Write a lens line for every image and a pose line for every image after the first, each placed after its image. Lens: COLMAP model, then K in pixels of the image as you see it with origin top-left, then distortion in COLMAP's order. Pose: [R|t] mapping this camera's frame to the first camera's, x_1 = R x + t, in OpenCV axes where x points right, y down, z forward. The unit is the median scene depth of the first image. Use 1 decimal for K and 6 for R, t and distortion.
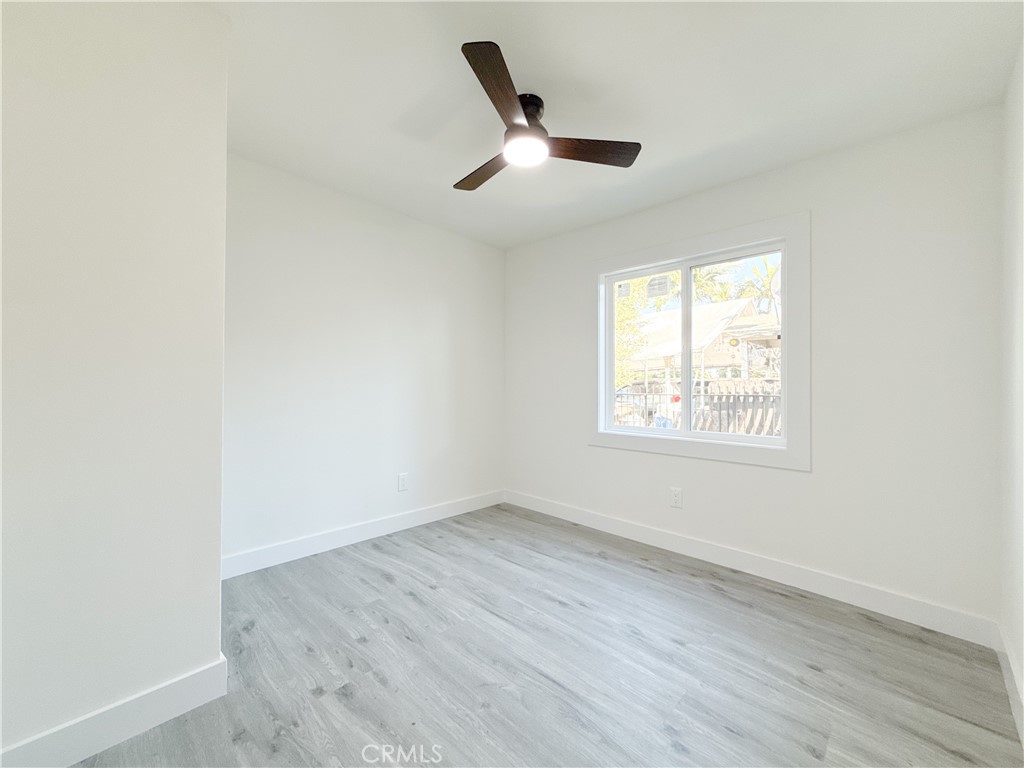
lens RADIAL K [[408.2, 0, 512.4], [0, 408.2, 385.8], [0, 0, 1]] dist [0.000586, -0.000265]
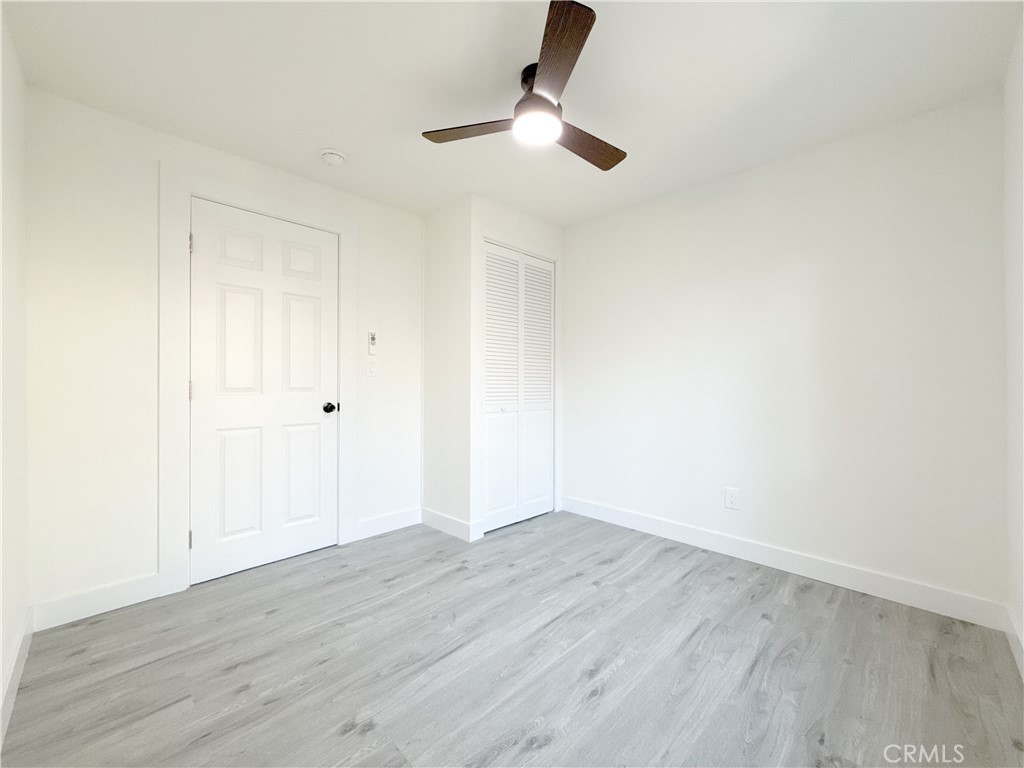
lens RADIAL K [[408.2, 0, 510.7], [0, 408.2, 387.9], [0, 0, 1]] dist [0.000586, -0.000265]
pose [[-0.015927, 0.003285, -0.999868, 0.726127], [0.002746, 0.999991, 0.003241, 0.007501], [0.999869, -0.002694, -0.015936, 0.720436]]
